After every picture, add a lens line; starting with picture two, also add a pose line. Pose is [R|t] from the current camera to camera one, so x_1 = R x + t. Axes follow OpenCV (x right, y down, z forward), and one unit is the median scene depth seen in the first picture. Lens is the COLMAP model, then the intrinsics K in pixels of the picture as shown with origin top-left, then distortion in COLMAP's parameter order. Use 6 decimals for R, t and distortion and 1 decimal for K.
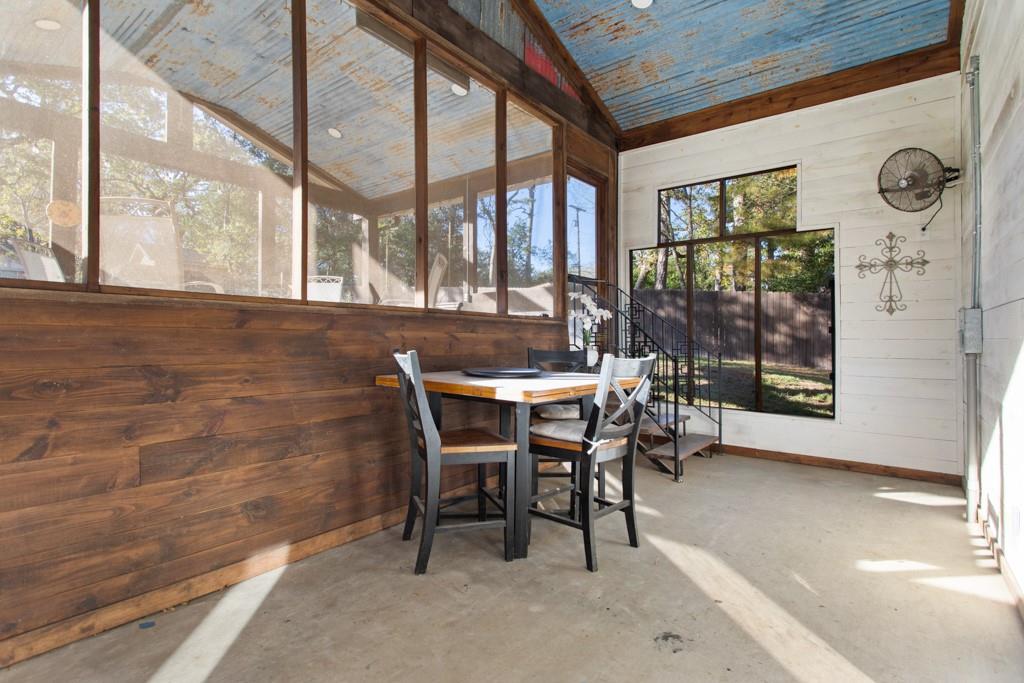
lens RADIAL K [[494.2, 0, 516.3], [0, 494.2, 336.2], [0, 0, 1]] dist [0.006629, 0.001036]
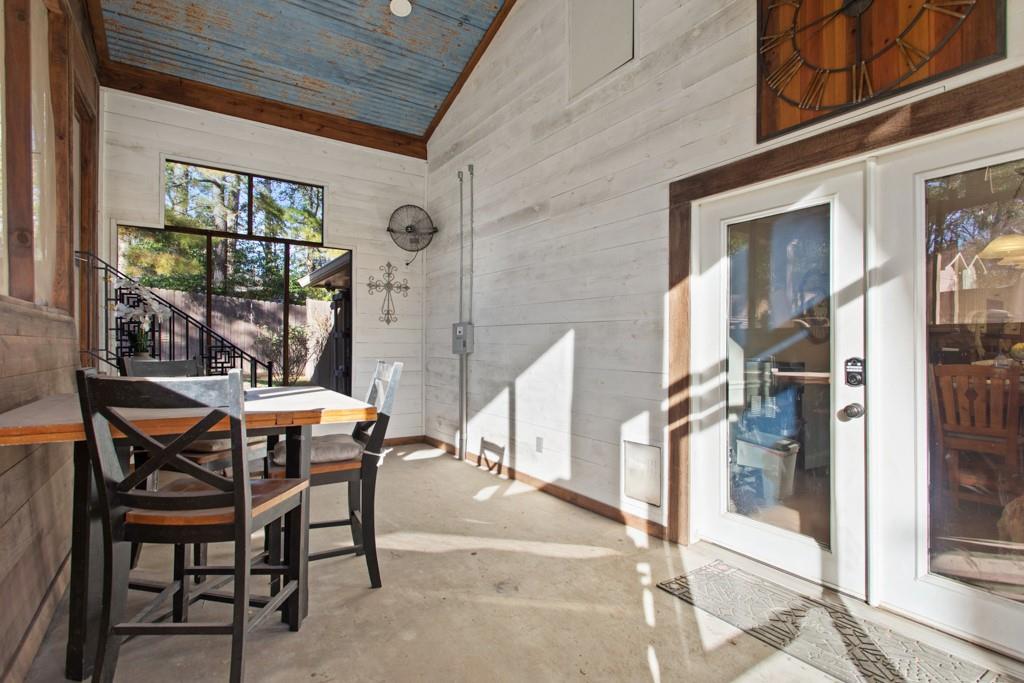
lens RADIAL K [[494.2, 0, 509.3], [0, 494.2, 343.3], [0, 0, 1]] dist [0.006629, 0.001036]
pose [[0.339958, -0.002137, 0.940438, -0.418028], [-0.008893, 0.999945, 0.005487, -0.003653], [-0.940399, -0.010229, 0.339920, 0.278027]]
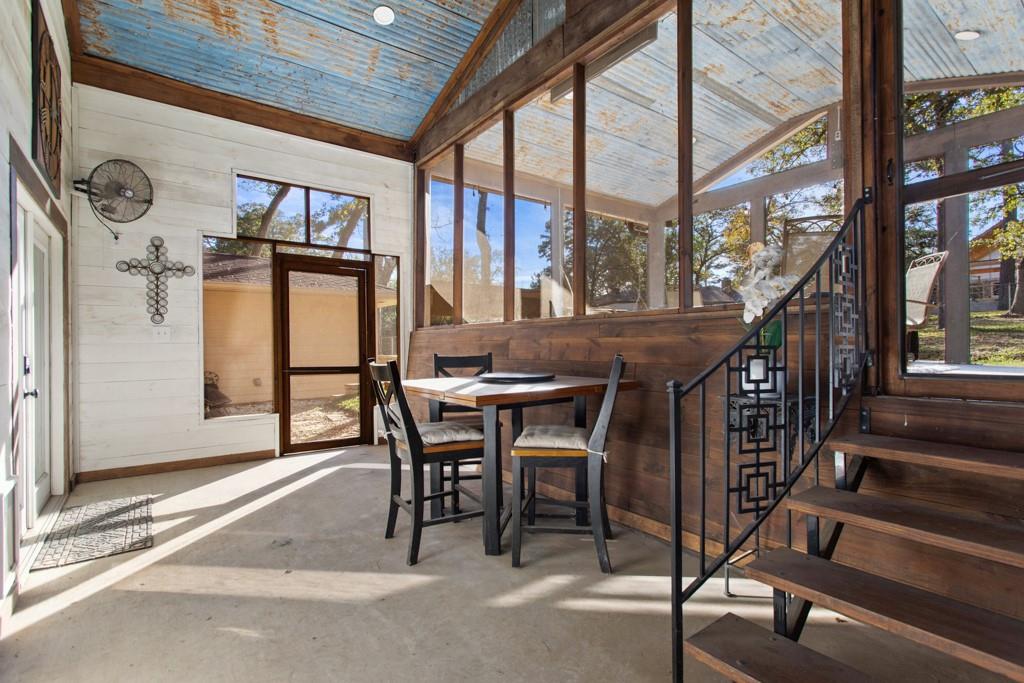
lens RADIAL K [[494.2, 0, 522.8], [0, 494.2, 346.8], [0, 0, 1]] dist [0.006629, 0.001036]
pose [[-0.261539, -0.000277, -0.965193, 0.780903], [0.013618, 0.999899, -0.003978, 0.011251], [0.965097, -0.014185, -0.261509, 1.037873]]
